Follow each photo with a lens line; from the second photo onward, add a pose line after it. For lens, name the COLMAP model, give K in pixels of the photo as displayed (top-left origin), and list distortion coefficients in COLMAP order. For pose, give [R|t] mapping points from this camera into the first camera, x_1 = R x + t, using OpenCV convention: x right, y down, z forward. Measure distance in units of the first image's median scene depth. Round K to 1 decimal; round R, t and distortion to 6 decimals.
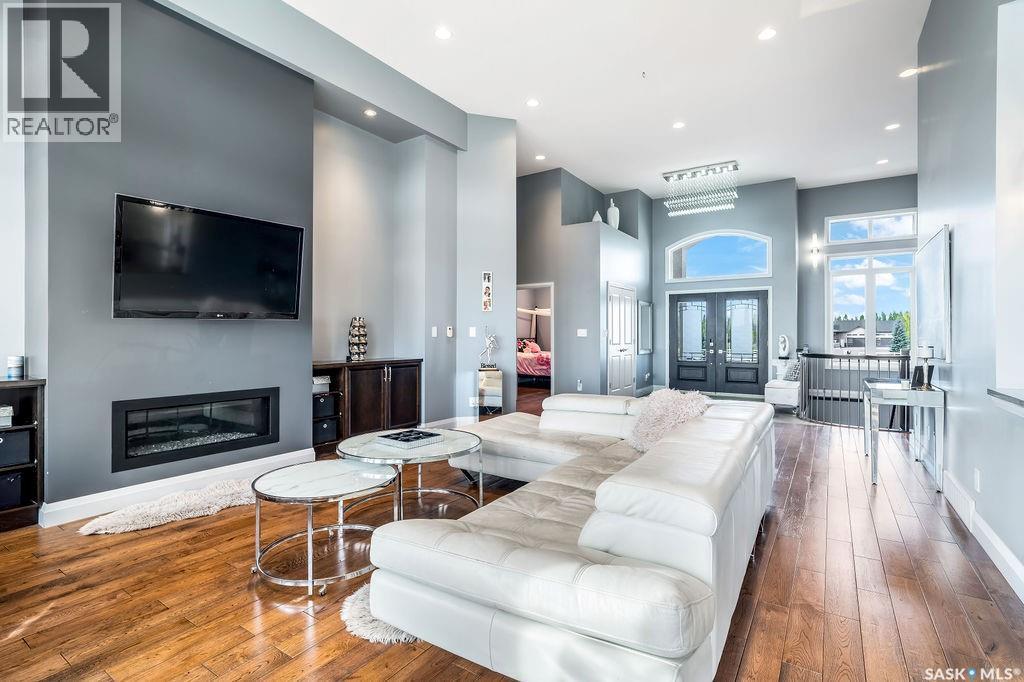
lens RADIAL K [[482.8, 0, 514.3], [0, 482.8, 334.3], [0, 0, 1]] dist [-0.008984, 0.000658]
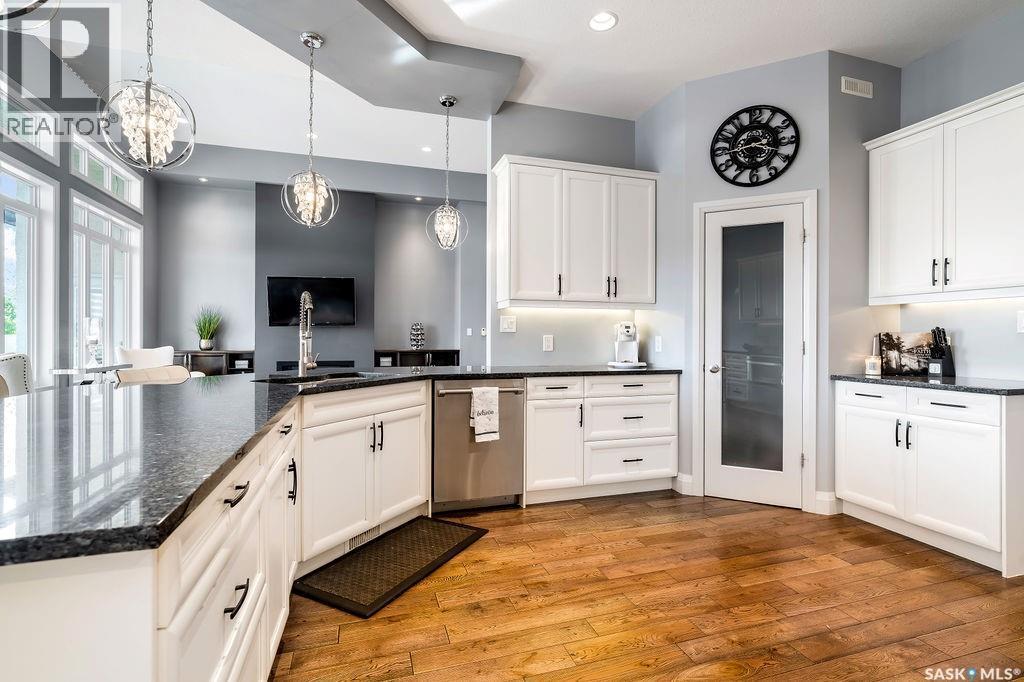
lens RADIAL K [[482.8, 0, 514.3], [0, 482.8, 334.3], [0, 0, 1]] dist [-0.008984, 0.000658]
pose [[0.769692, 0.001312, -0.638414, 1.010890], [-0.001228, 0.999999, 0.000575, 0.001195], [0.638414, 0.000341, 0.769693, -0.061008]]
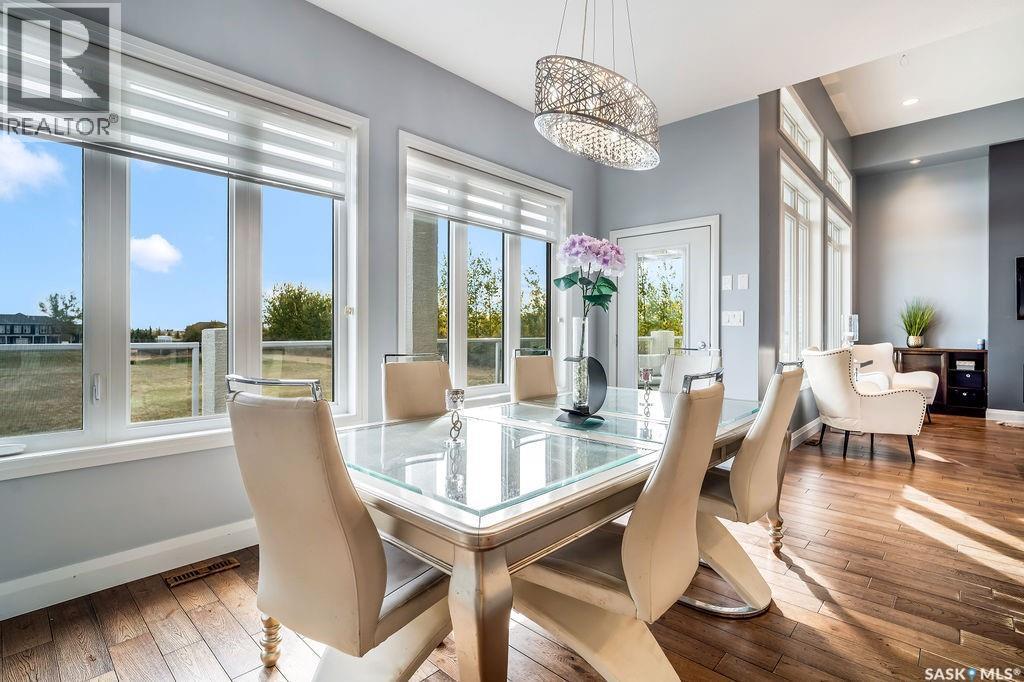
lens RADIAL K [[482.8, 0, 514.3], [0, 482.8, 334.3], [0, 0, 1]] dist [-0.008984, 0.000658]
pose [[-0.177483, 0.008051, -0.984091, 0.862148], [0.004451, 0.999963, 0.007379, -0.000658], [0.984114, -0.003071, -0.177513, -0.403959]]
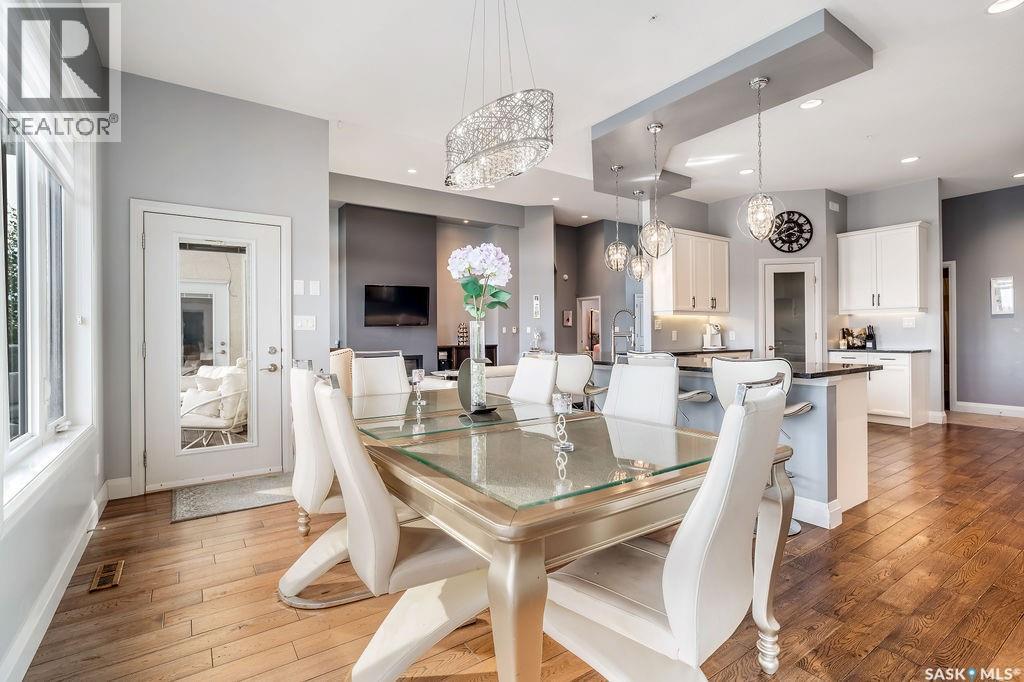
lens RADIAL K [[482.8, 0, 514.3], [0, 482.8, 334.3], [0, 0, 1]] dist [-0.008984, 0.000658]
pose [[0.921985, -0.006284, -0.387174, 0.666819], [0.009694, 0.999930, 0.006854, -0.001621], [0.387103, -0.010073, 0.921981, -0.788583]]
